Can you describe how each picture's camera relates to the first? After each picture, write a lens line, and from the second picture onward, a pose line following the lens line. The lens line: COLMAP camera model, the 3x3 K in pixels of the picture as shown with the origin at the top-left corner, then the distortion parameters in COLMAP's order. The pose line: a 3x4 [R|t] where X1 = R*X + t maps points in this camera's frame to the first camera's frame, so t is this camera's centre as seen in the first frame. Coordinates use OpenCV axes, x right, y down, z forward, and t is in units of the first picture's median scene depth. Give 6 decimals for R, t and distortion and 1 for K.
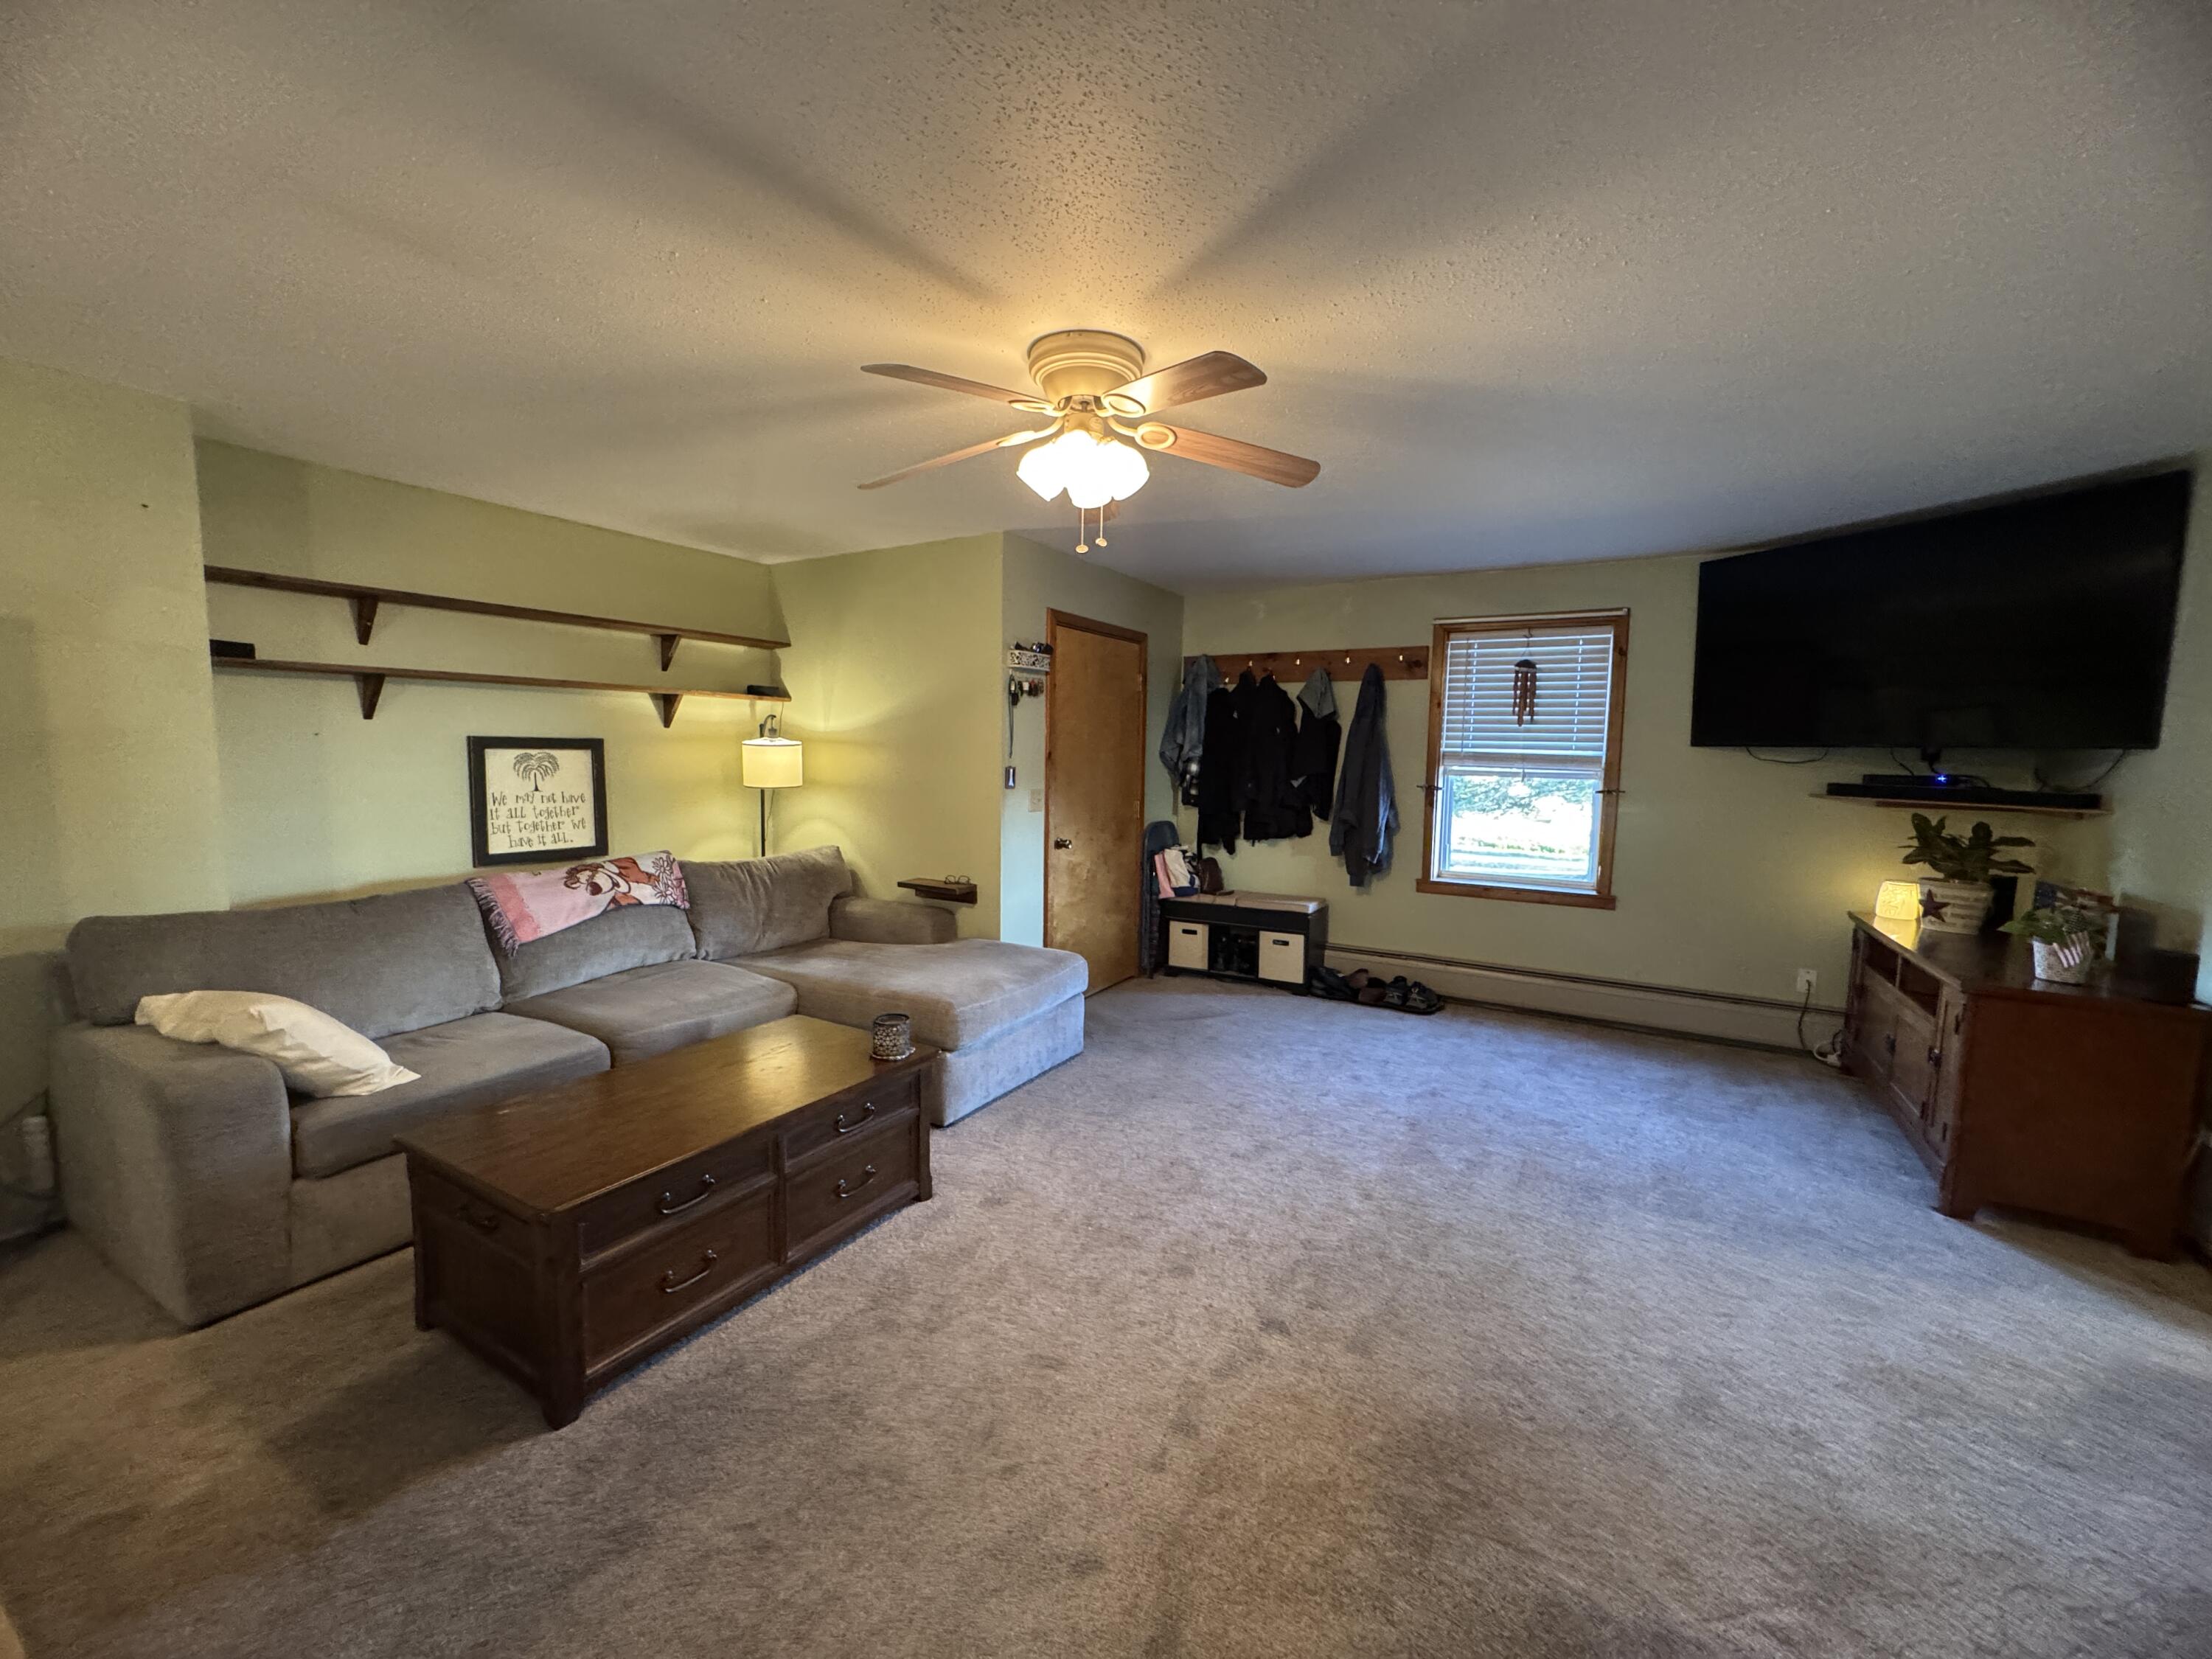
lens RADIAL K [[883.2, 0, 1105.3], [0, 883.2, 829.4], [0, 0, 1]] dist [-0.001935, 0.000601]
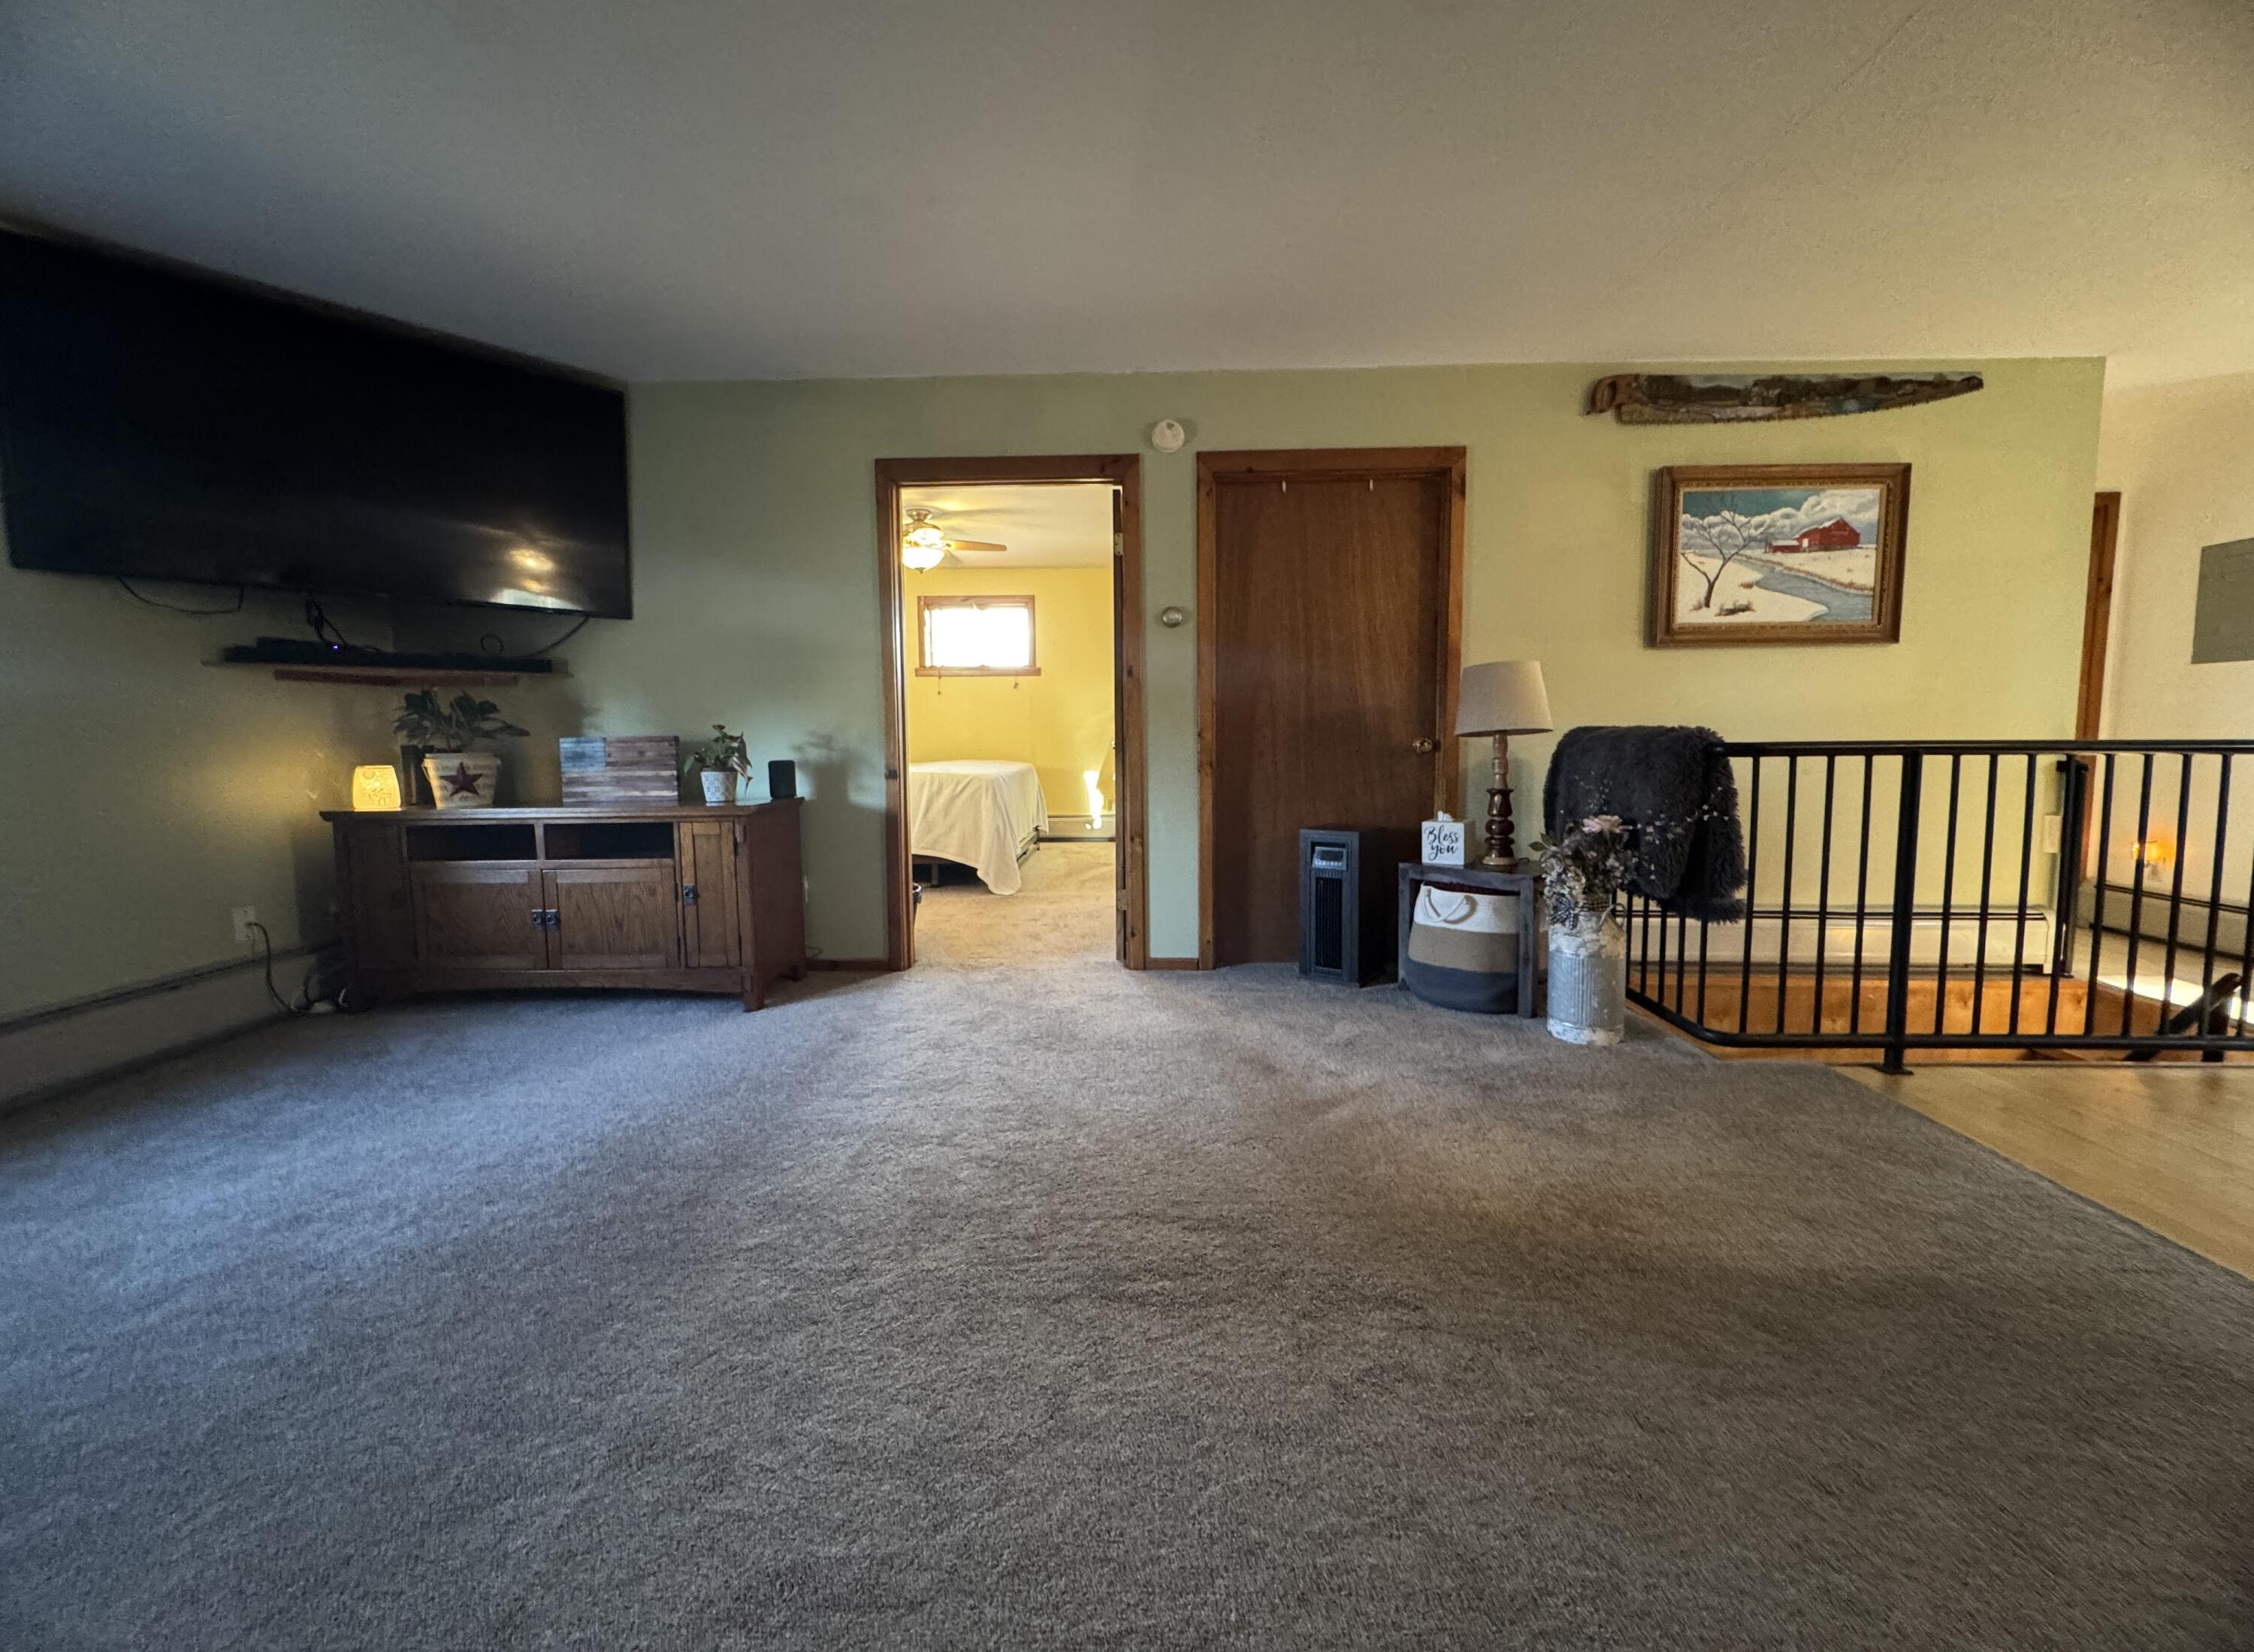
lens RADIAL K [[899.9, 0, 1136.2], [0, 899.9, 797.4], [0, 0, 1]] dist [-0.001935, 0.000601]
pose [[-0.486413, -0.084309, 0.869652, -0.191578], [0.077501, 0.987247, 0.139057, 0.024800], [-0.870285, 0.135038, -0.473676, 0.724925]]
